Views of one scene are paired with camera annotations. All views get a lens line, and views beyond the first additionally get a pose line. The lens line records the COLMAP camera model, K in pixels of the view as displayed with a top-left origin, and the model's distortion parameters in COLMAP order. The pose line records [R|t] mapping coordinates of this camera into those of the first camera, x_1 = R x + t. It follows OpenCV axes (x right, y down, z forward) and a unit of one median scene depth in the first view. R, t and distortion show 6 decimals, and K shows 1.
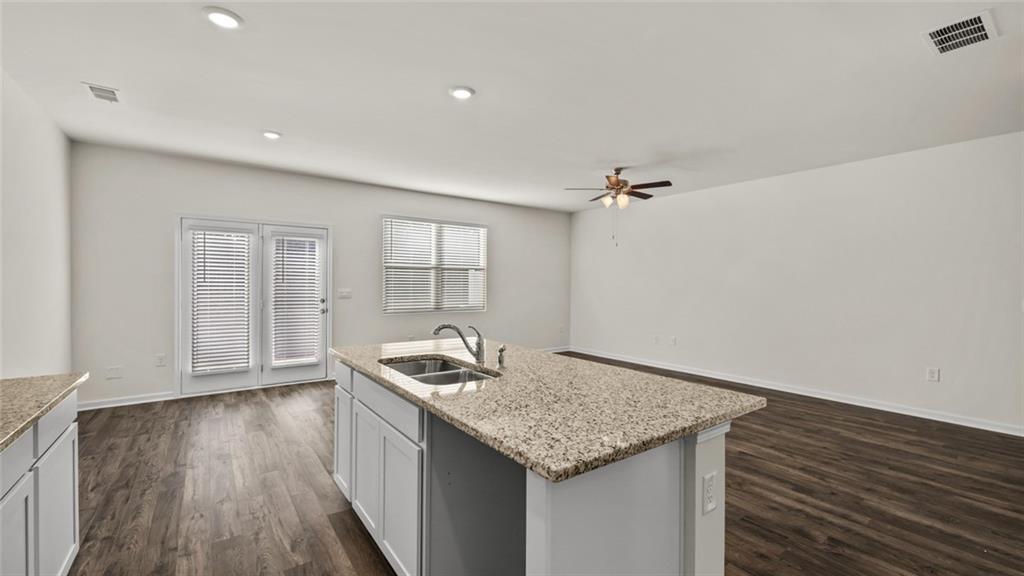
lens RADIAL K [[434.0, 0, 497.2], [0, 434.0, 282.3], [0, 0, 1]] dist [0.002430, 0.002060]
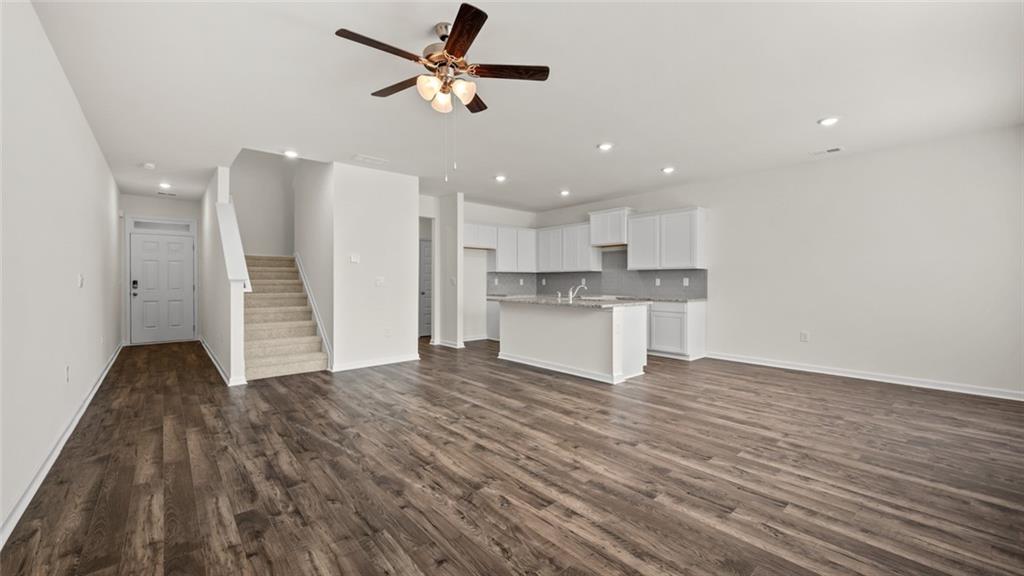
lens RADIAL K [[408.1, 0, 515.4], [0, 408.1, 280.0], [0, 0, 1]] dist [0.001364, 0.000768]
pose [[-0.995461, -0.009829, -0.094662, 0.352763], [-0.009973, 0.999950, 0.001050, 0.046965], [0.094647, 0.001990, -0.995509, 2.253627]]
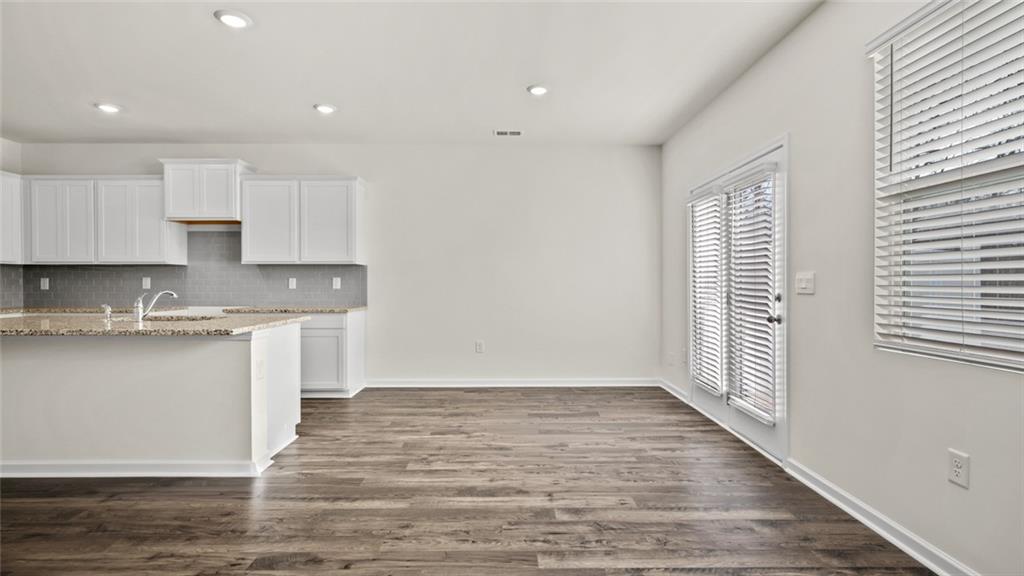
lens RADIAL K [[478.6, 0, 517.0], [0, 478.6, 289.3], [0, 0, 1]] dist [-0.007219, 0.002789]
pose [[-0.570190, 0.002730, -0.821508, 0.321426], [-0.008963, 0.999914, 0.009543, 0.049657], [0.821464, 0.012804, -0.570117, 1.793914]]
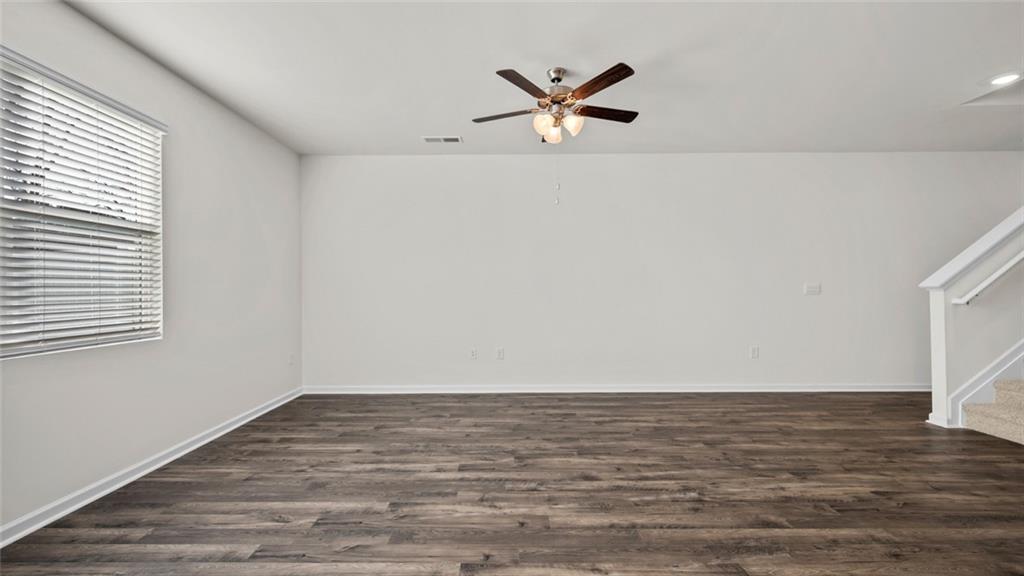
lens RADIAL K [[430.9, 0, 504.6], [0, 430.9, 301.5], [0, 0, 1]] dist [-0.002505, -0.001274]
pose [[0.592543, -0.032904, 0.804867, -0.363044], [0.013708, 0.999433, 0.030767, 0.044657], [-0.805423, -0.007198, 0.592657, 1.083616]]
